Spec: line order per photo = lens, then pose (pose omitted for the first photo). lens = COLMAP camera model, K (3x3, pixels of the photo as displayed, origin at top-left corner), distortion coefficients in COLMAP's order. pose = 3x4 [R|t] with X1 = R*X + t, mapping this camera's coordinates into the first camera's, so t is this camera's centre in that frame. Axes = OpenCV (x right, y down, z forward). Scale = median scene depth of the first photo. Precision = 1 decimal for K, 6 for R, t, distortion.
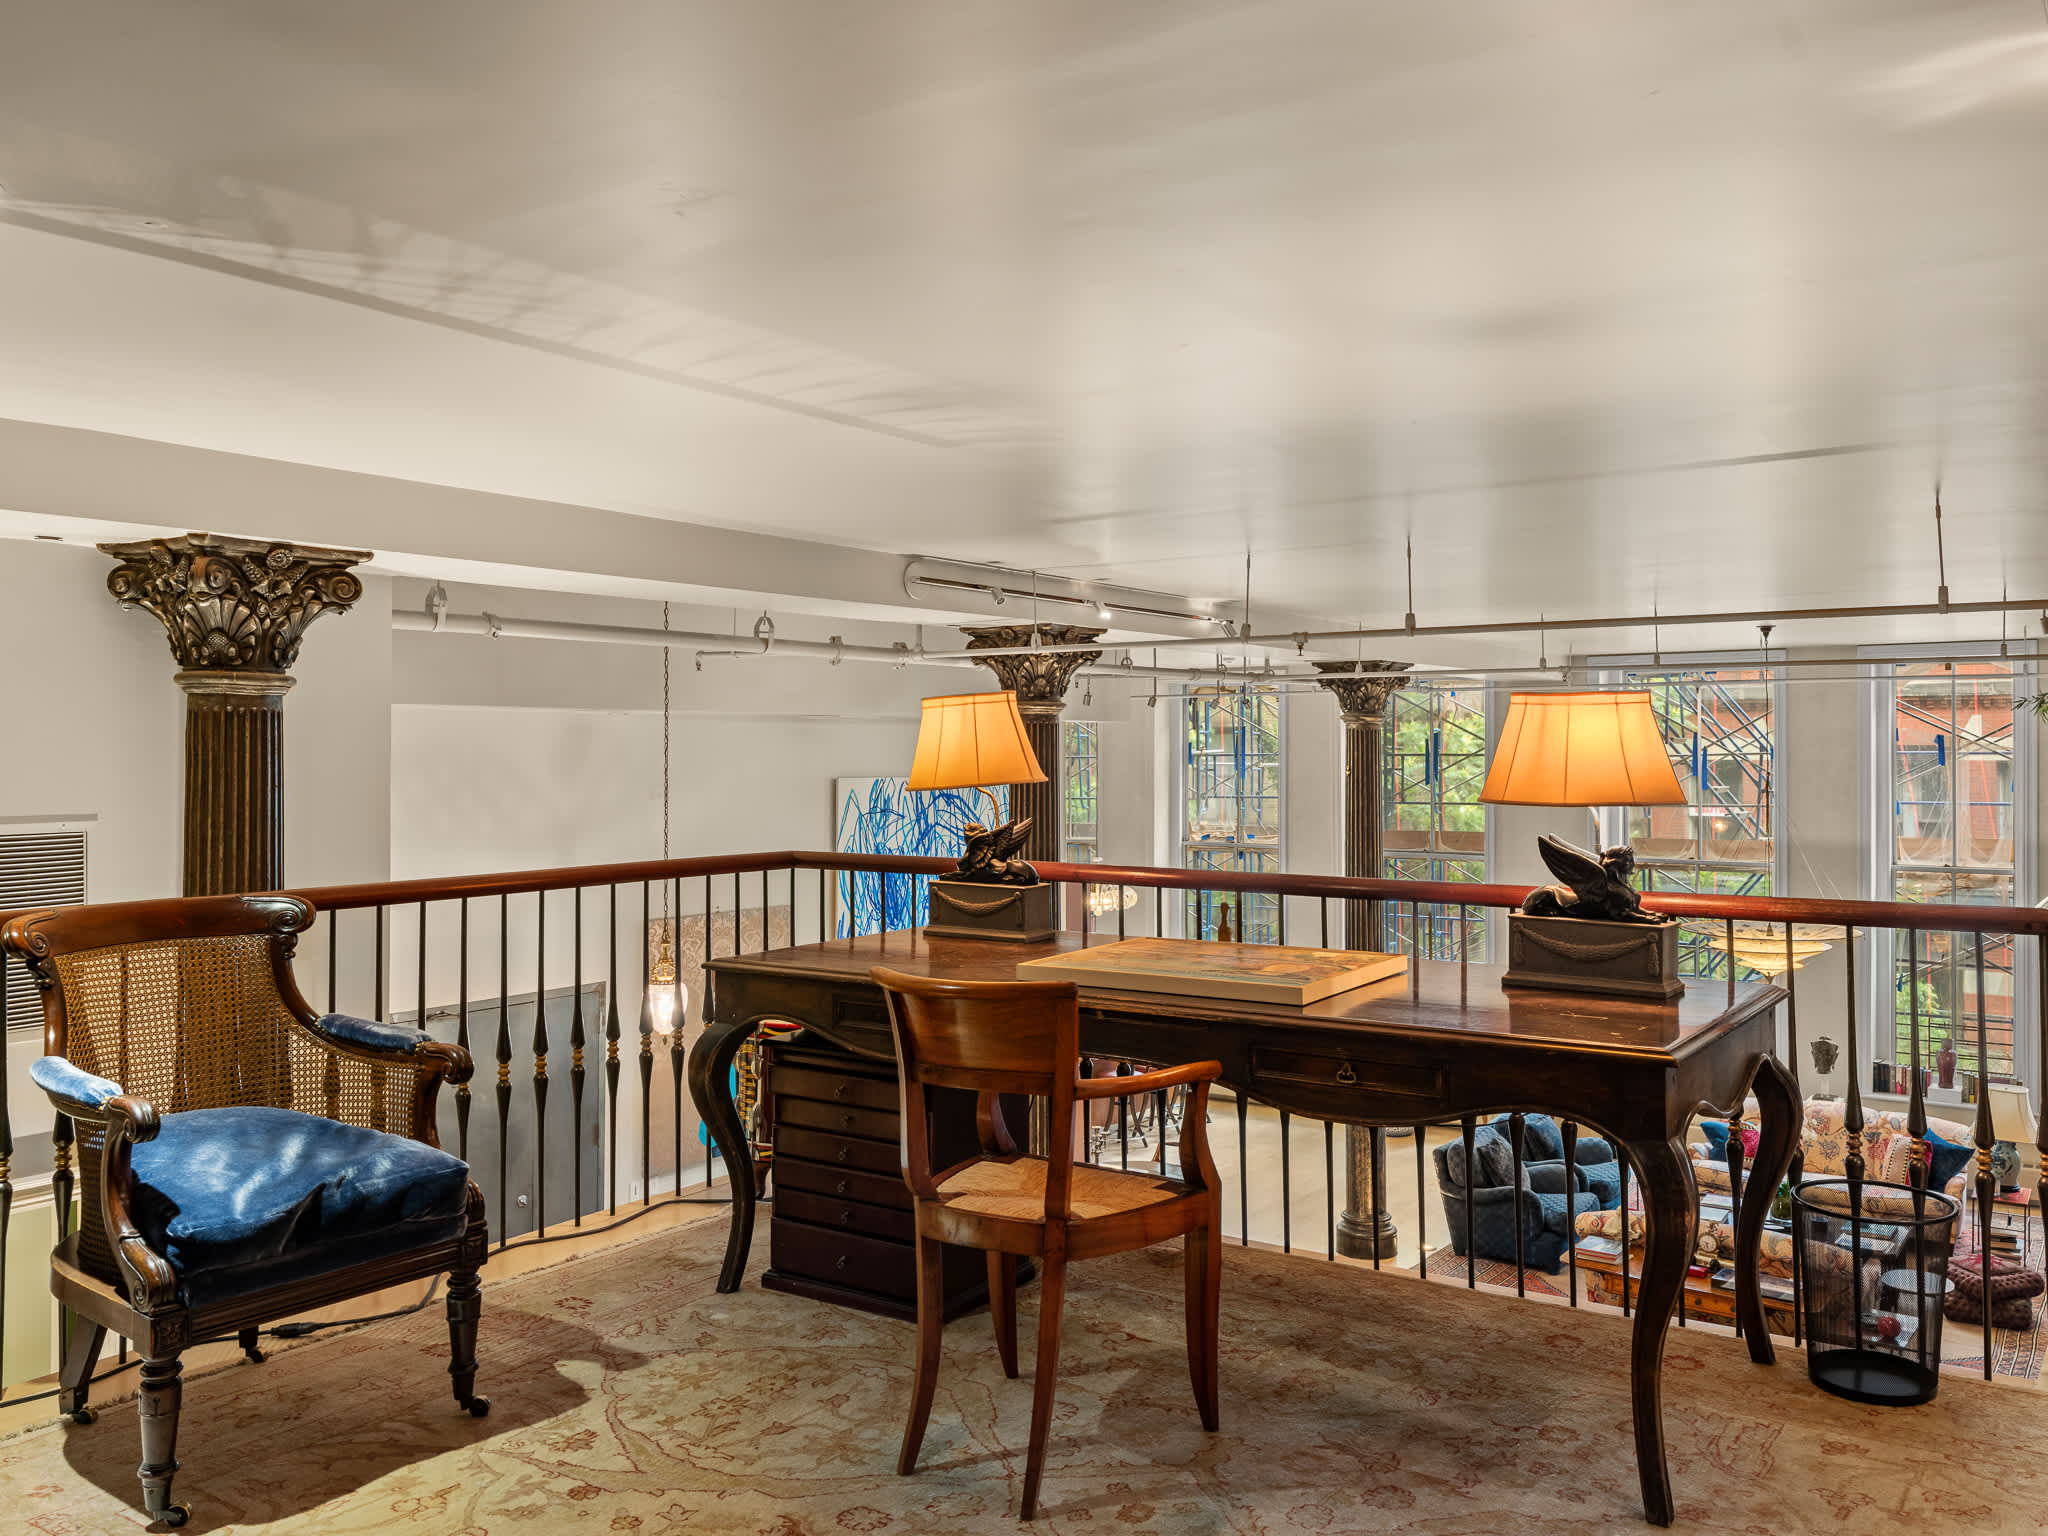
lens RADIAL K [[1658.9, 0, 1102.0], [0, 1658.9, 717.9], [0, 0, 1]] dist [0.007781, -0.042318]
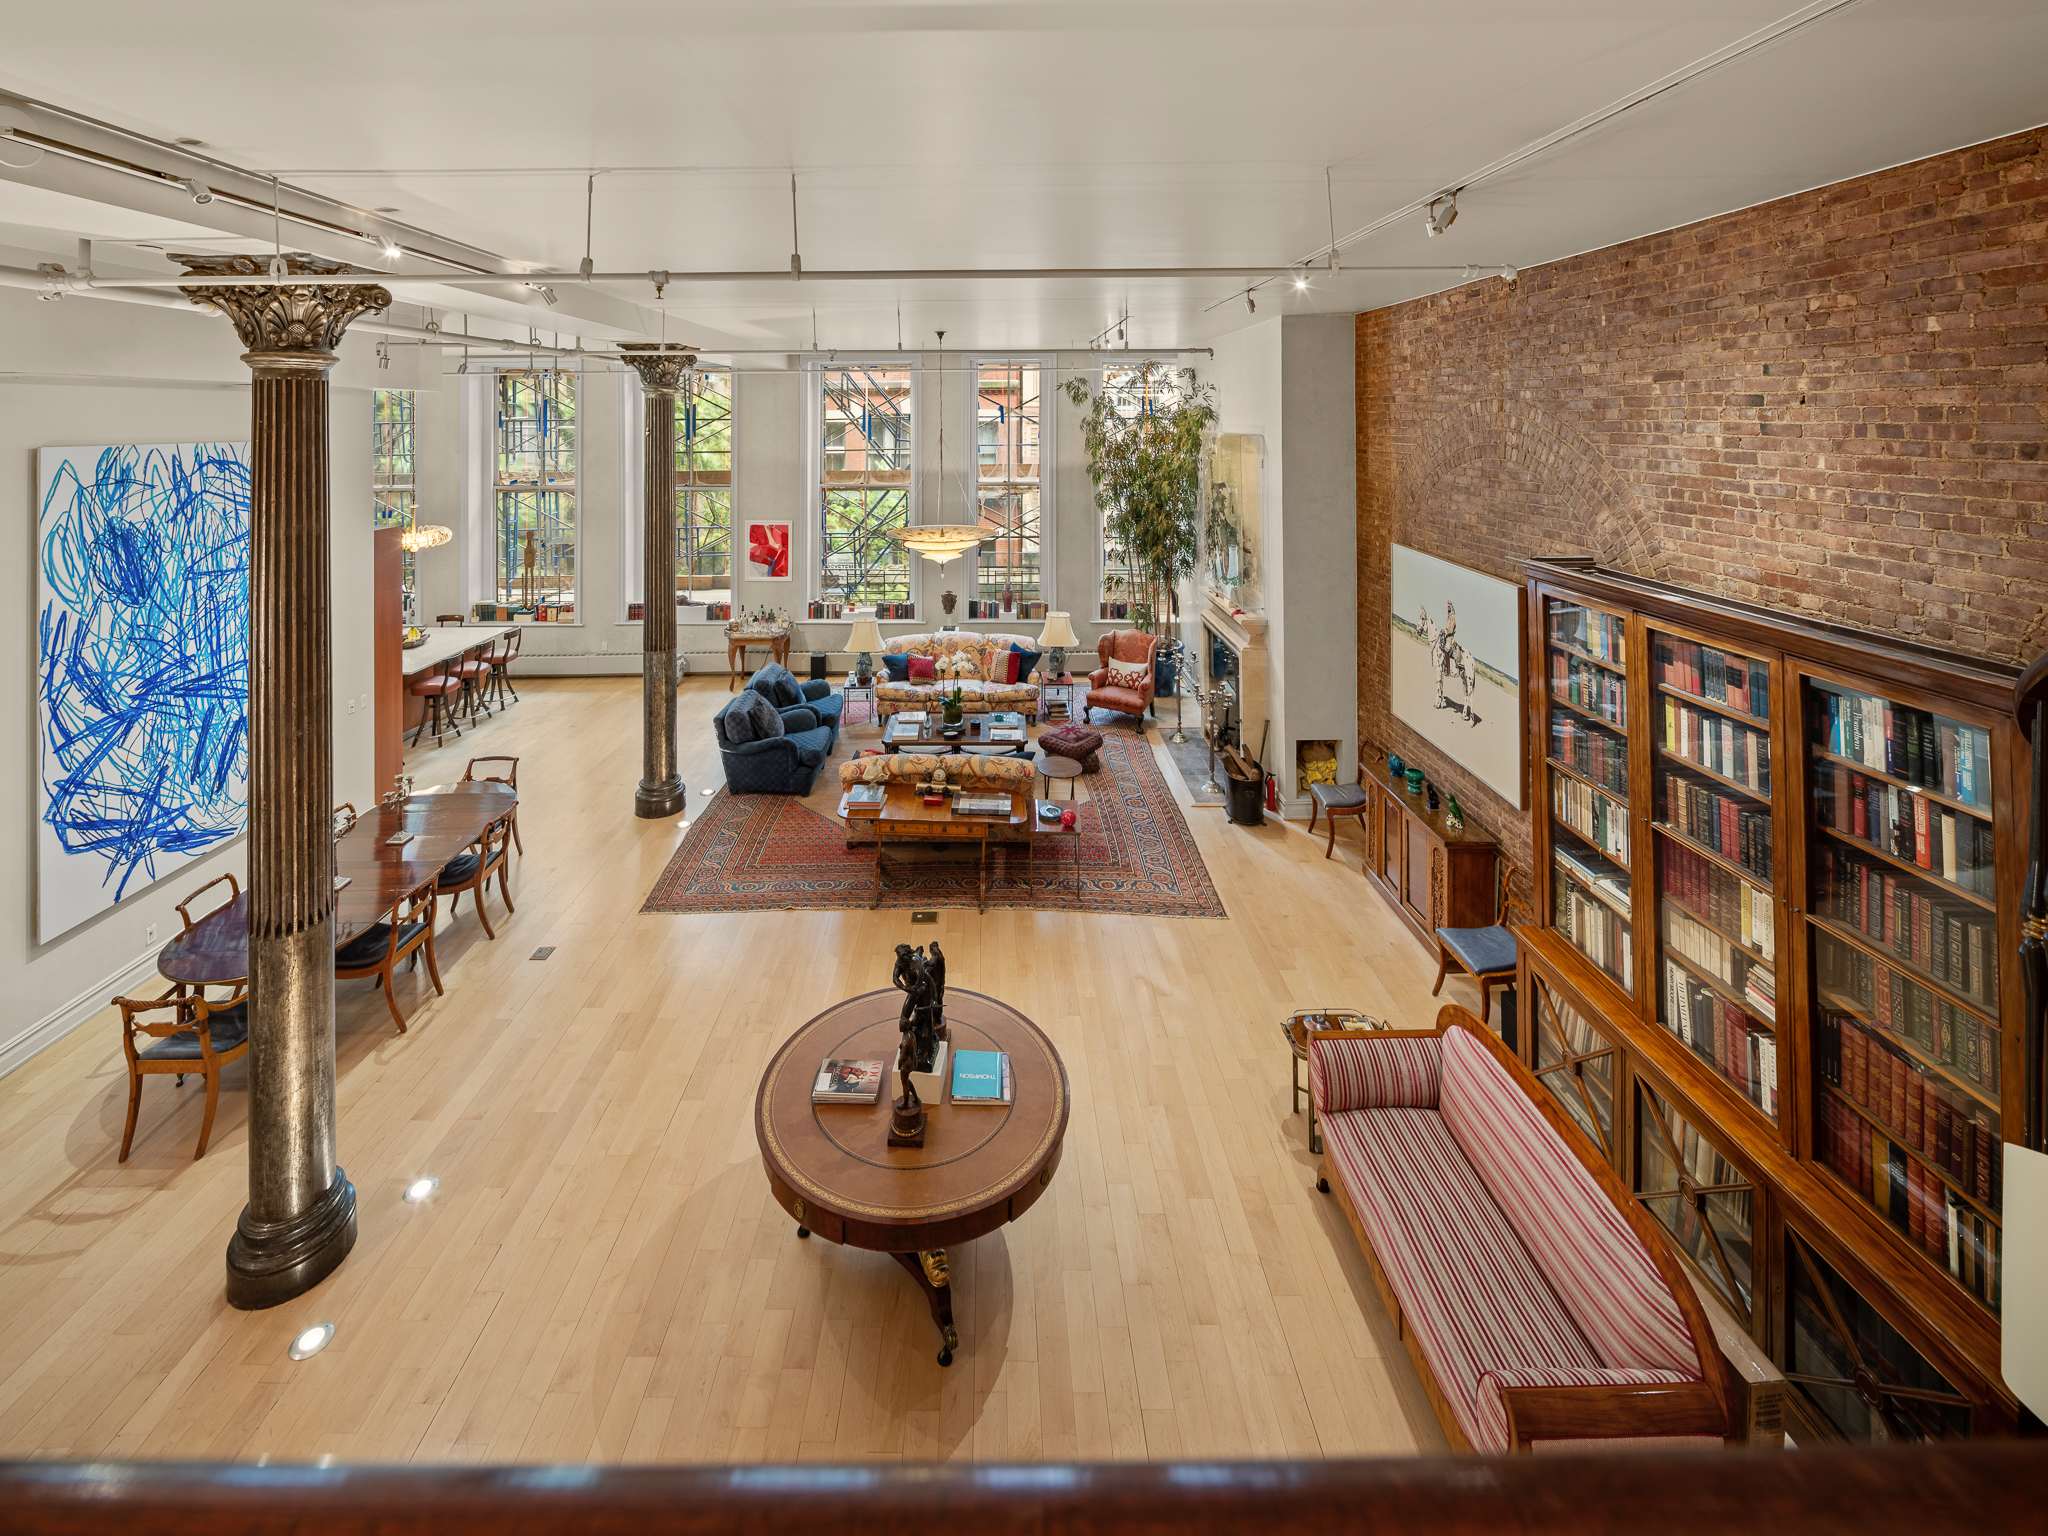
lens RADIAL K [[845.6, 0, 984.6], [0, 845.6, 410.2], [0, 0, 1]] dist [-0.004018, -0.000721]
pose [[0.838376, 0.001105, 0.545092, 0.049790], [-0.006632, 0.999945, 0.008172, 0.031274], [-0.545052, -0.010466, 0.838337, 1.141139]]
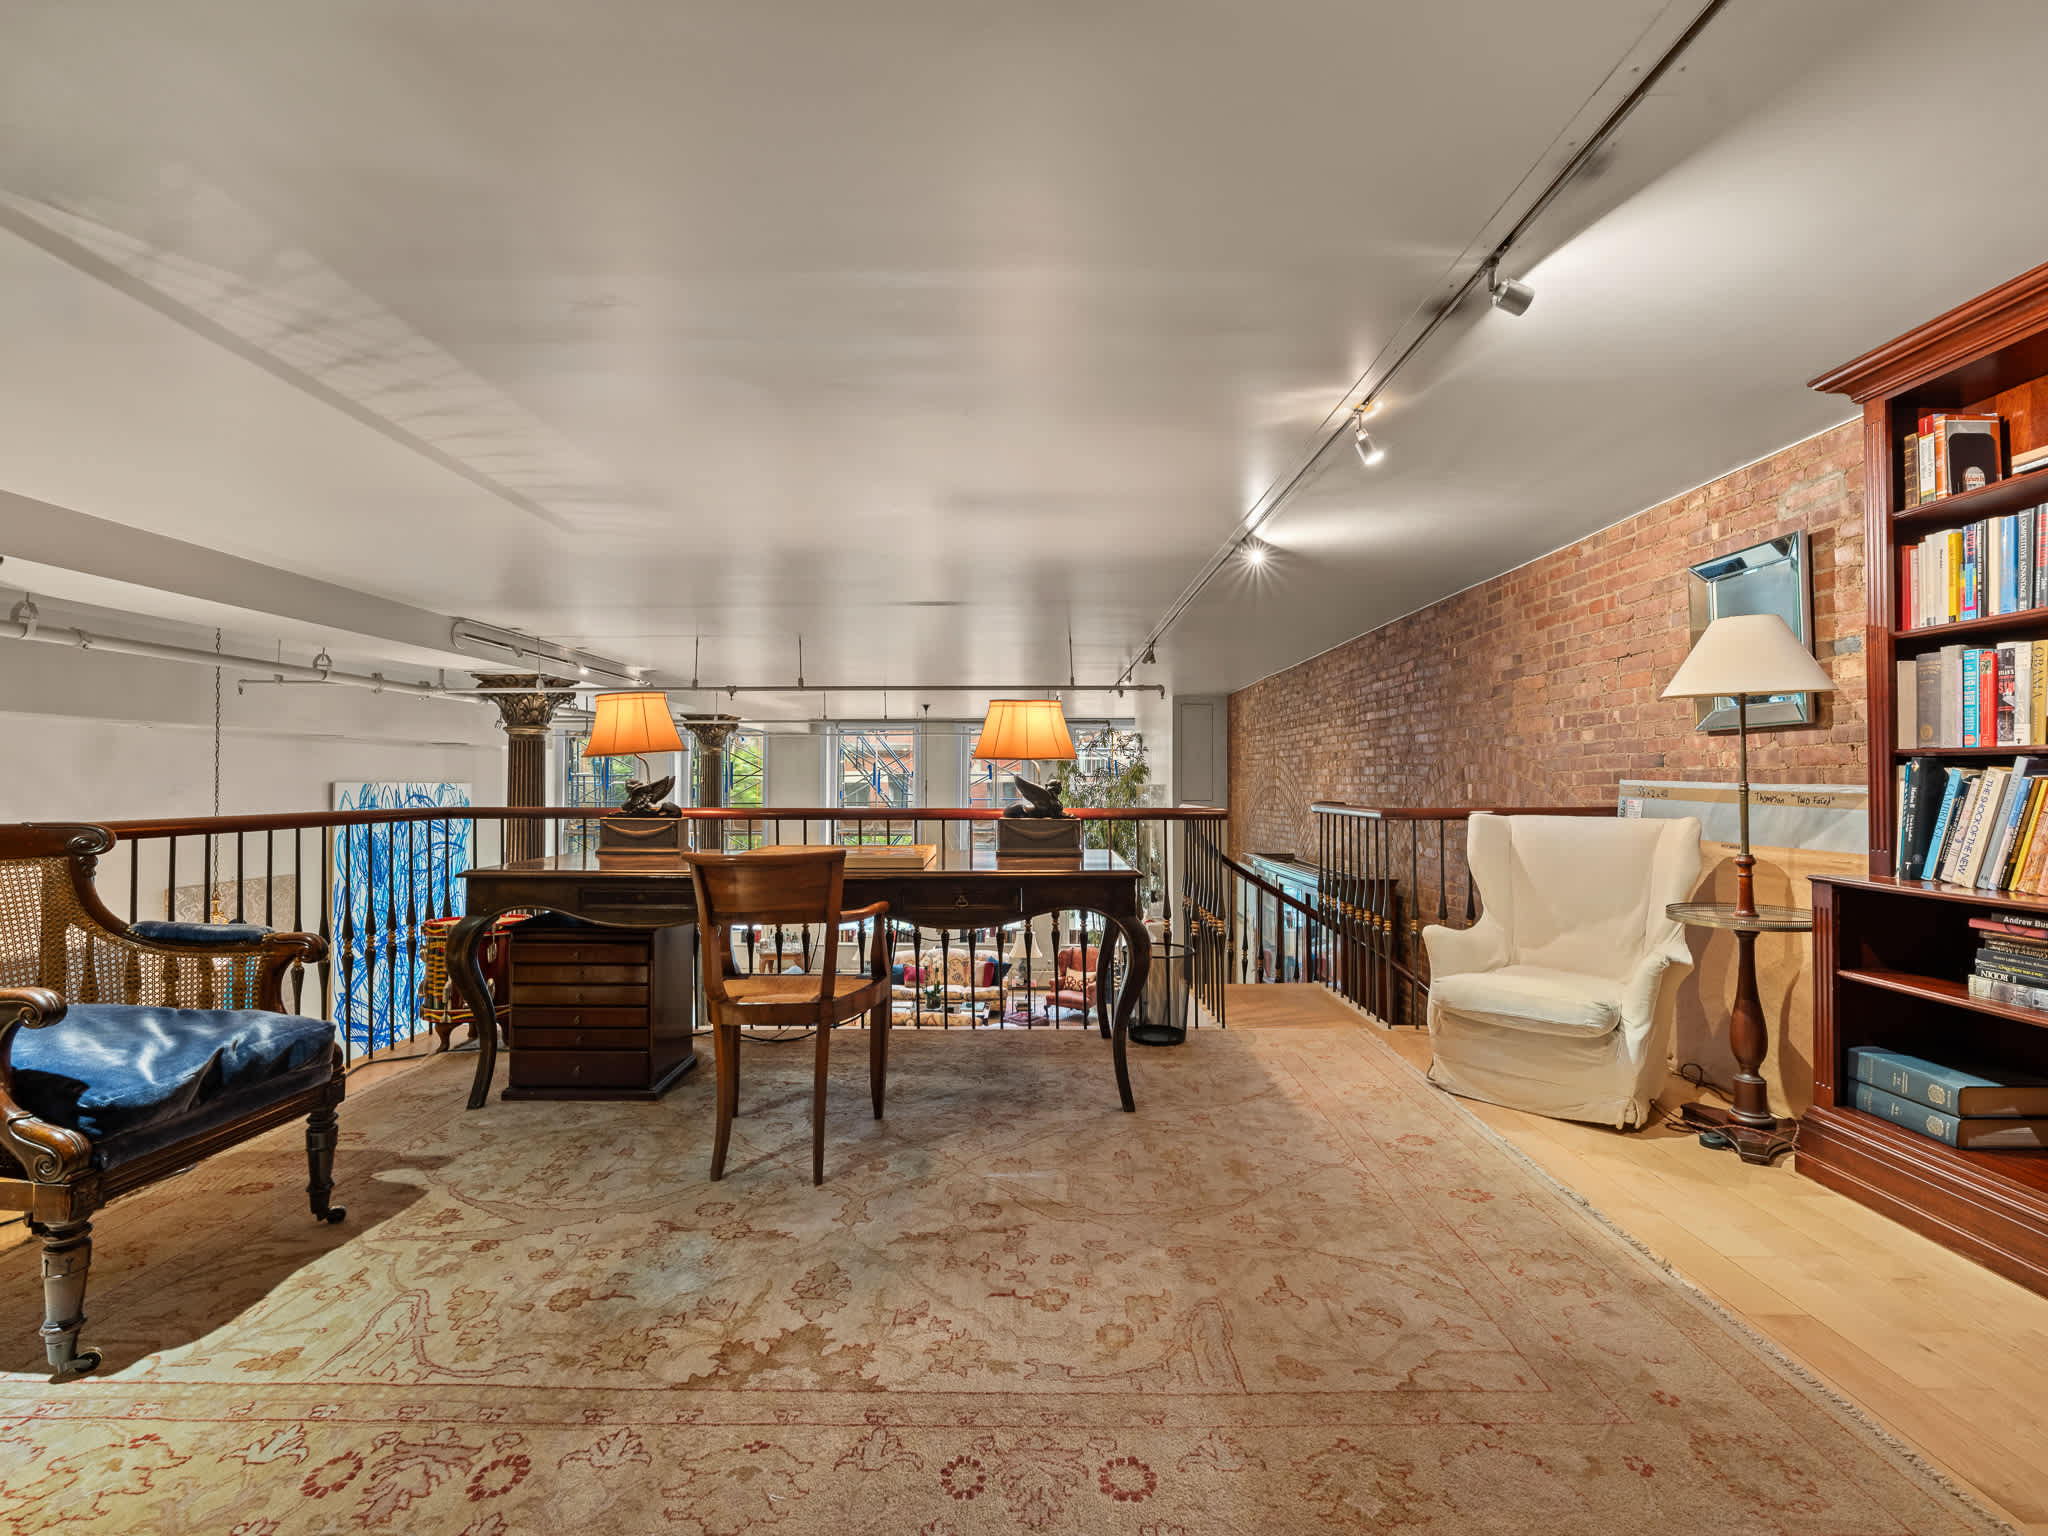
lens RADIAL K [[919.2, 0, 1034.2], [0, 919.2, 772.2], [0, 0, 1]] dist [-0.010029, 0.000247]
pose [[0.837883, 0.007420, 0.545800, -0.271887], [-0.011190, 0.999931, 0.003584, 0.059690], [-0.545736, -0.009111, 0.837908, 0.110050]]
